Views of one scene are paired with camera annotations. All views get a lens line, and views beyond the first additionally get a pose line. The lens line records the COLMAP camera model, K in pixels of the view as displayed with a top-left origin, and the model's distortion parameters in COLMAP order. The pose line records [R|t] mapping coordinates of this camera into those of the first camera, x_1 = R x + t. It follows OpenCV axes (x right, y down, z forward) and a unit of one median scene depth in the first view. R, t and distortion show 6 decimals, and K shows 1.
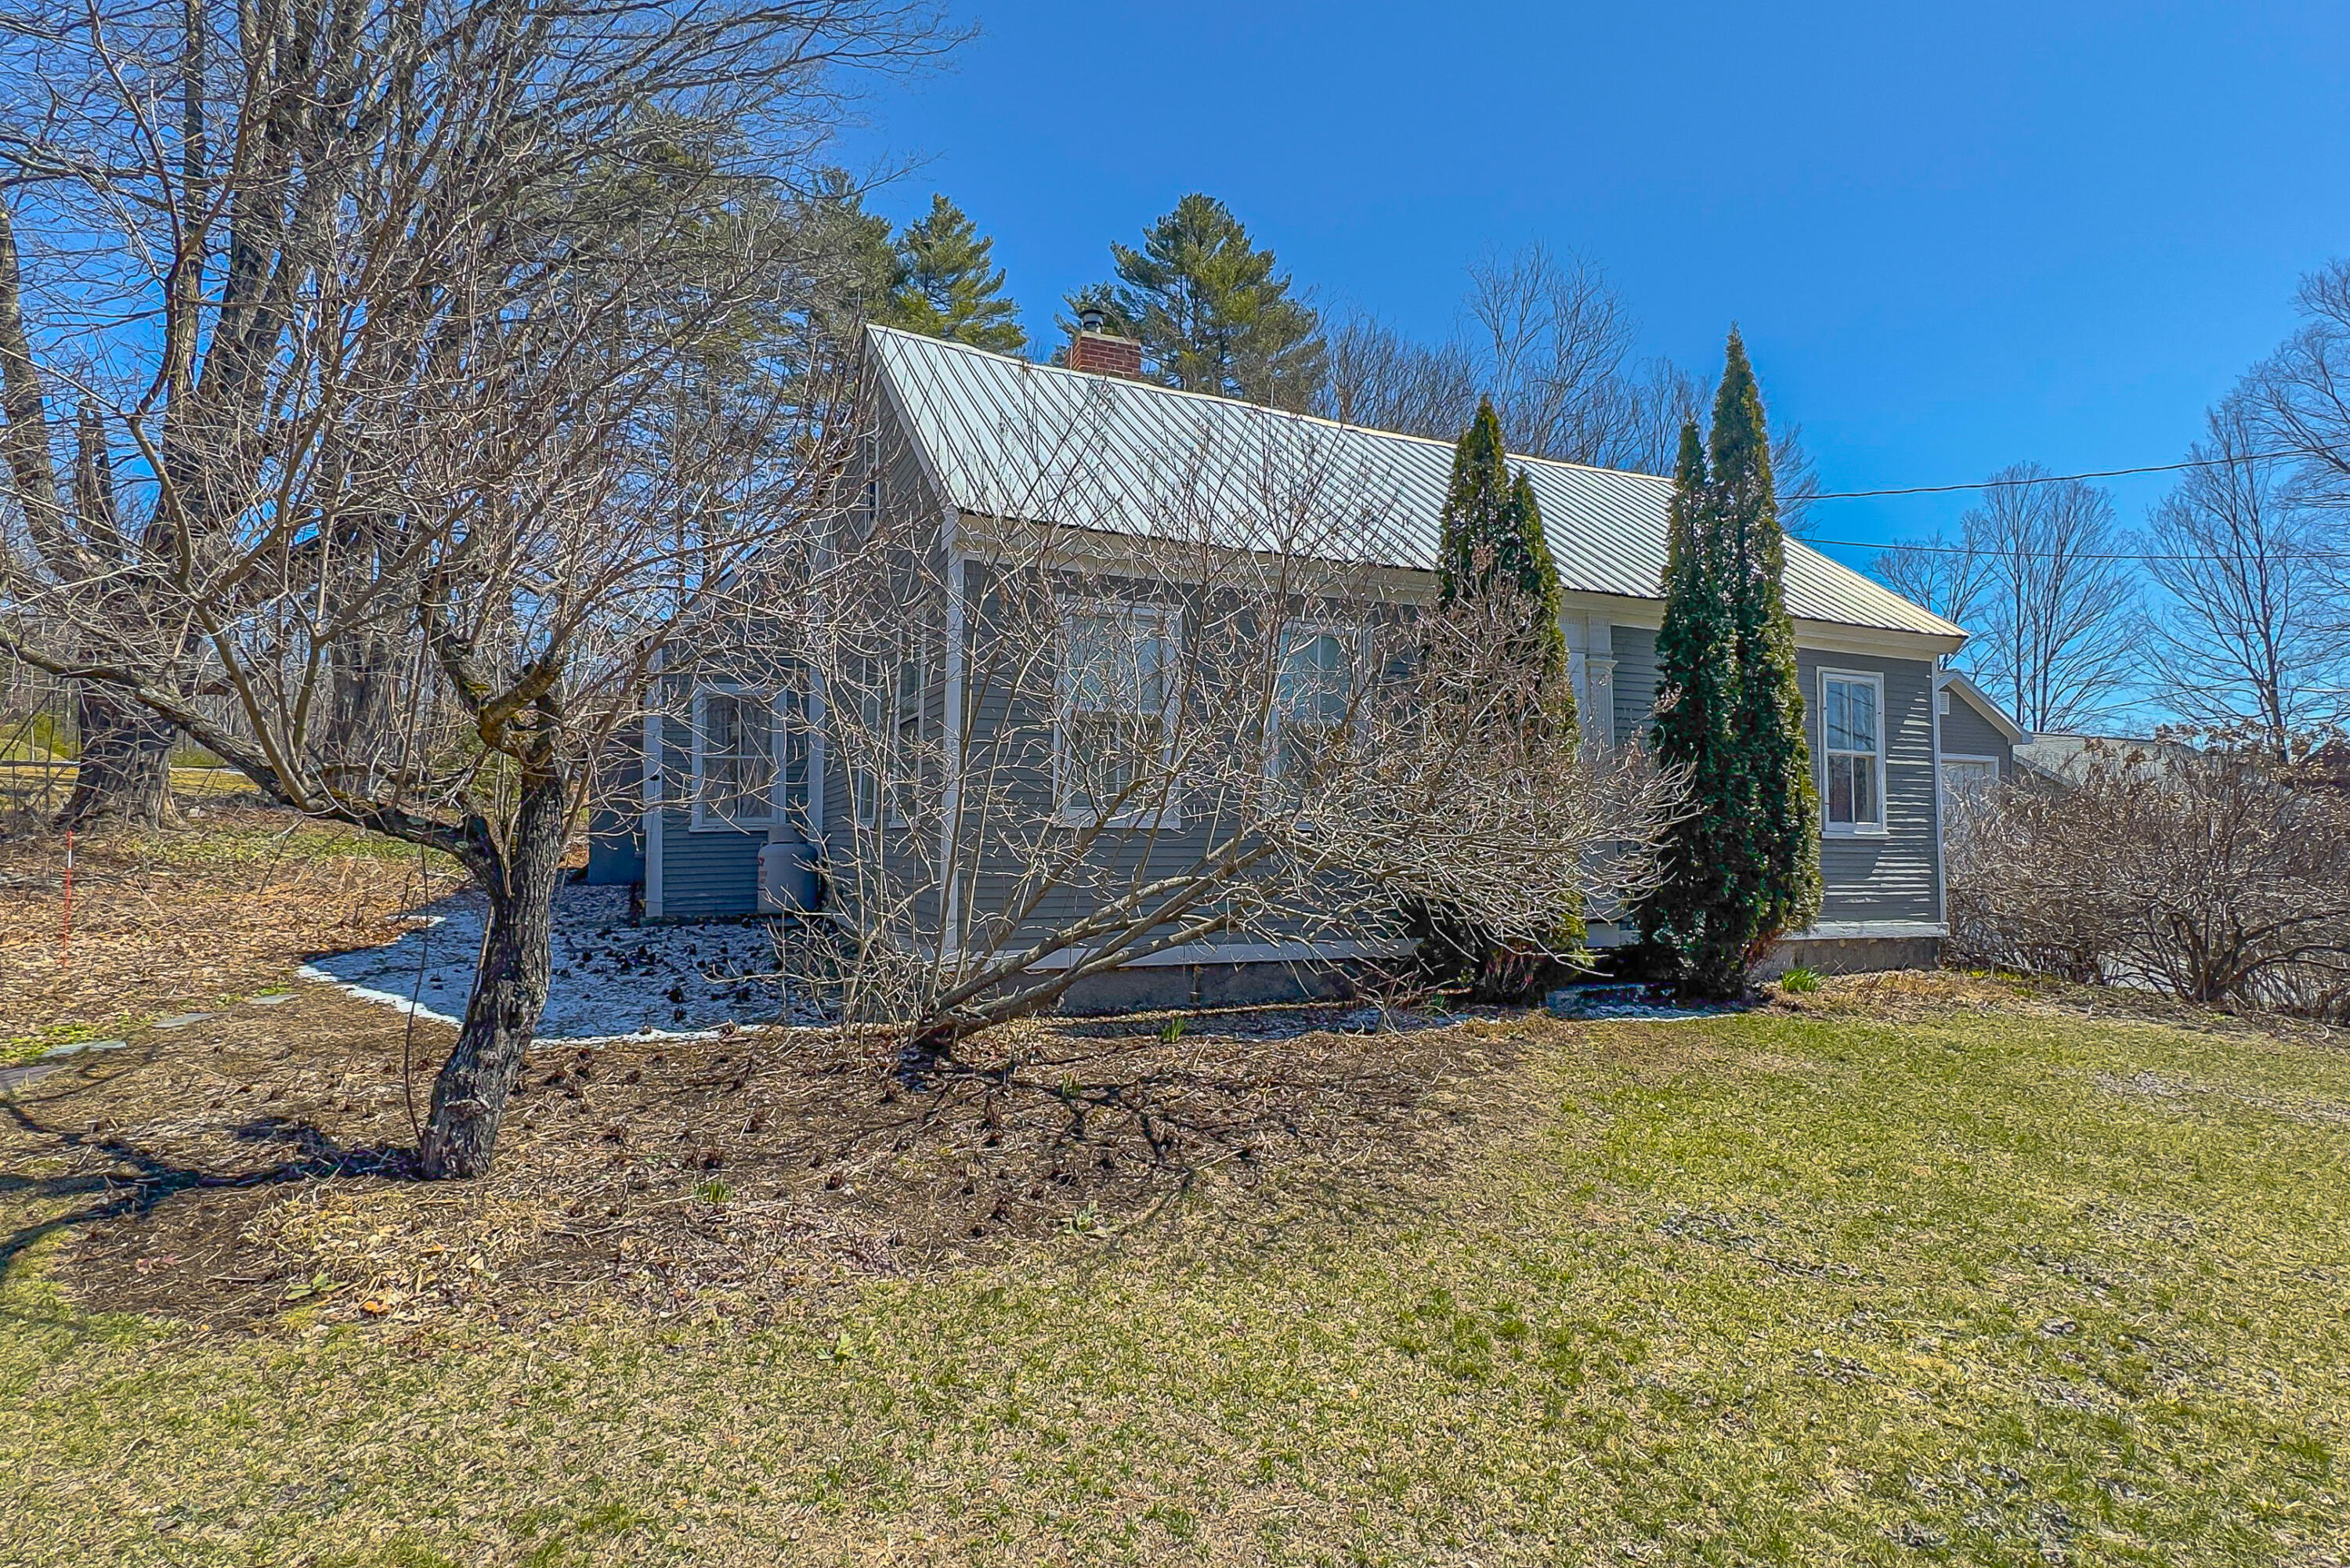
lens RADIAL K [[1114.0, 0, 1175.0], [0, 1114.0, 784.0], [0, 0, 1]] dist [-0.001322, -0.000118]
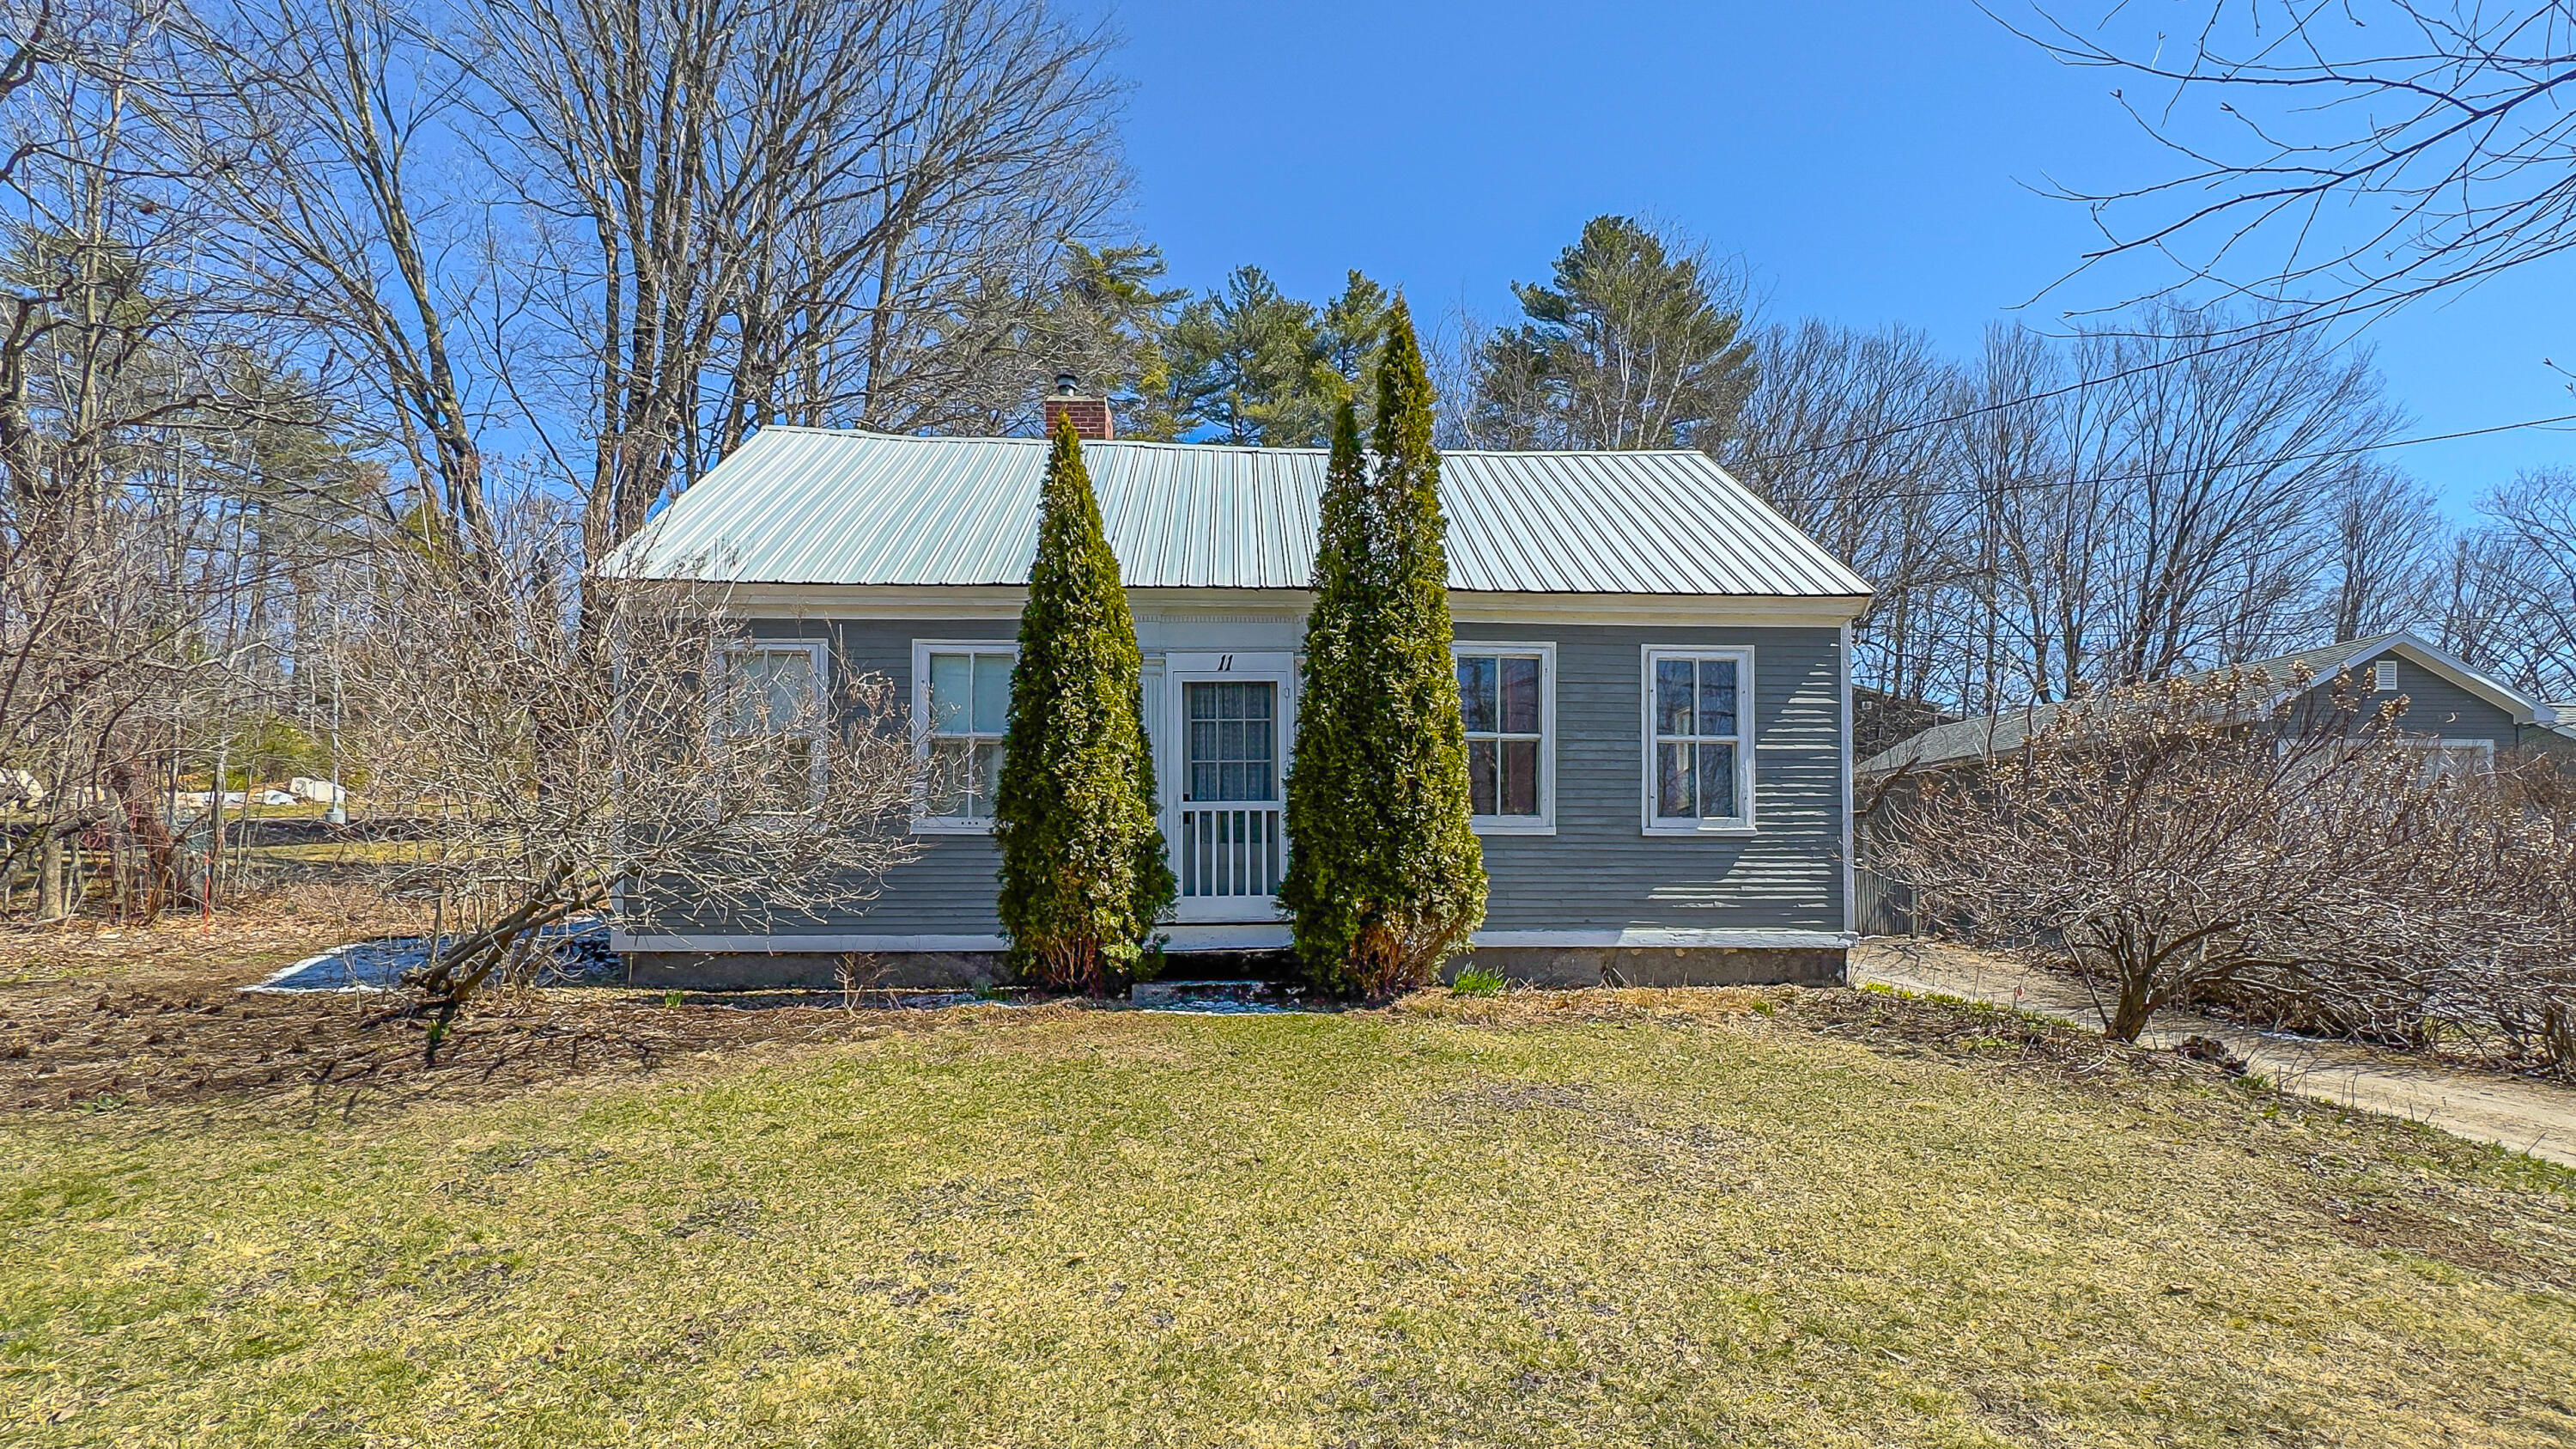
lens RADIAL K [[1050.0, 0, 1288.1], [0, 1050.0, 854.2], [0, 0, 1]] dist [-0.000105, 0.000013]
pose [[0.940381, -0.017814, -0.339656, 0.593045], [0.028617, 0.999231, 0.026823, 0.032311], [0.338917, -0.034943, 0.940167, 0.102258]]
